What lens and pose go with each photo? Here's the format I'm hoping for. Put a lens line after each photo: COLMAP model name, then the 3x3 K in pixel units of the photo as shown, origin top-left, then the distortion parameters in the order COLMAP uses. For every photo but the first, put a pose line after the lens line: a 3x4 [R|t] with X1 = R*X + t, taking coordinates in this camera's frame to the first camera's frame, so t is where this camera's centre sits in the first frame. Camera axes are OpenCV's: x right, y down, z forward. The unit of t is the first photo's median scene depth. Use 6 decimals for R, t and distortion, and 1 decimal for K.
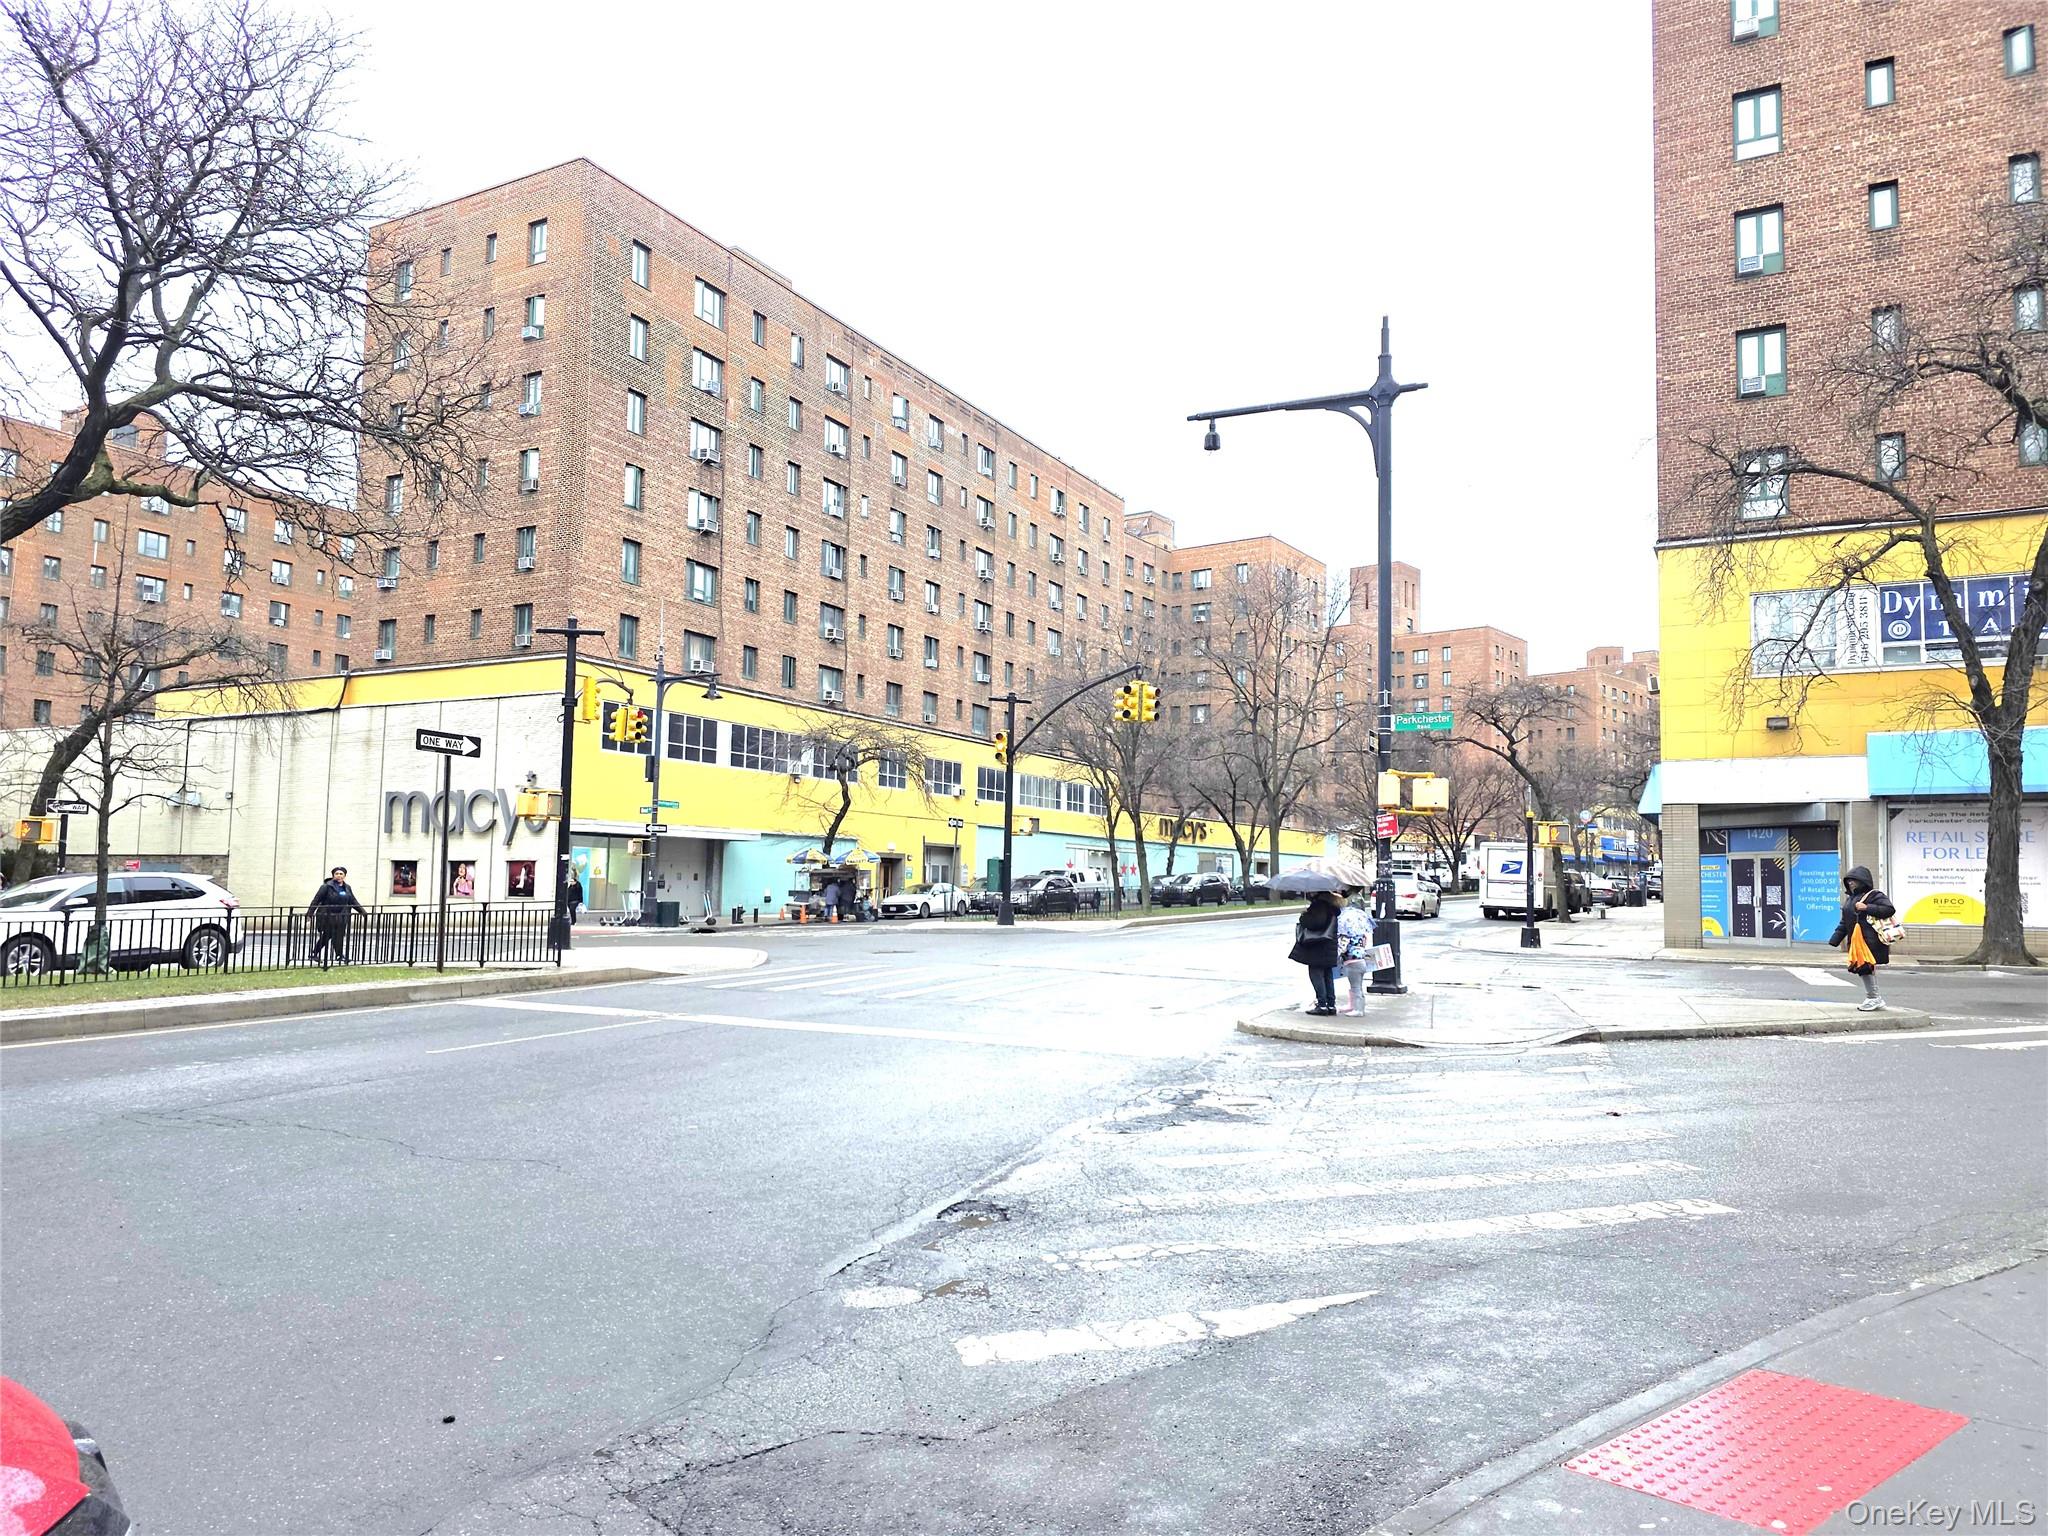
lens RADIAL K [[1383.8, 0, 1007.8], [0, 1383.8, 778.8], [0, 0, 1]] dist [0.063065, -0.063196]
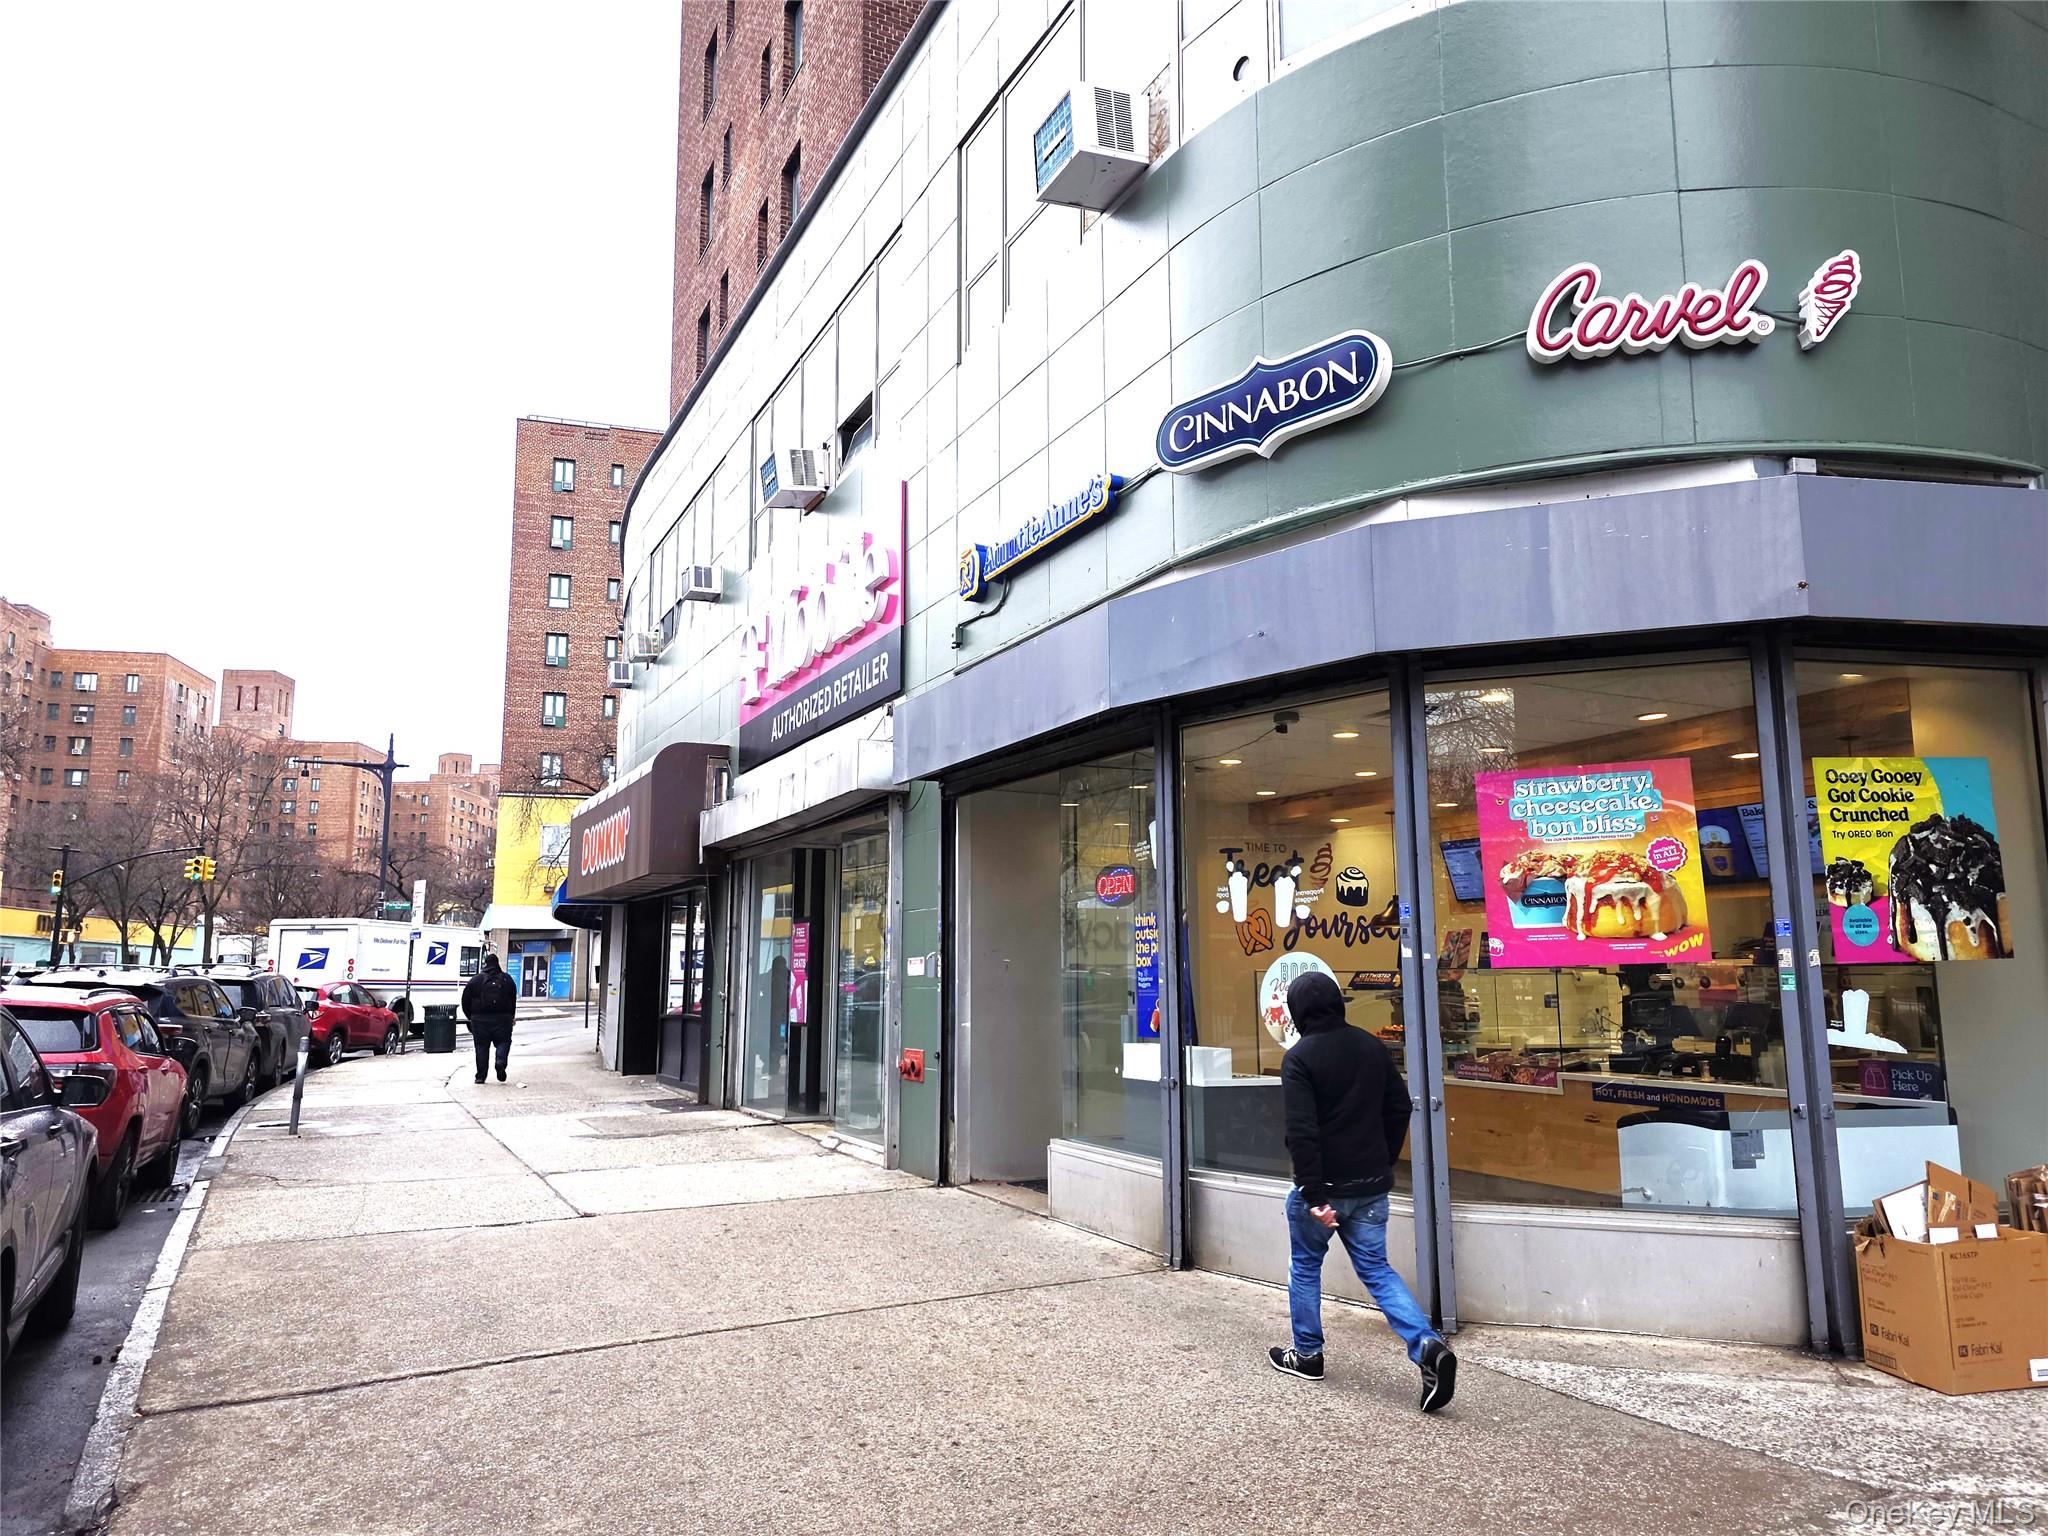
lens RADIAL K [[1383.8, 0, 1007.8], [0, 1383.8, 778.8], [0, 0, 1]] dist [0.063065, -0.063196]
pose [[0.704597, 0.084018, 0.704616, -0.393196], [-0.041978, 0.996162, -0.076804, -0.067625], [-0.708365, 0.024538, 0.705420, -0.845052]]
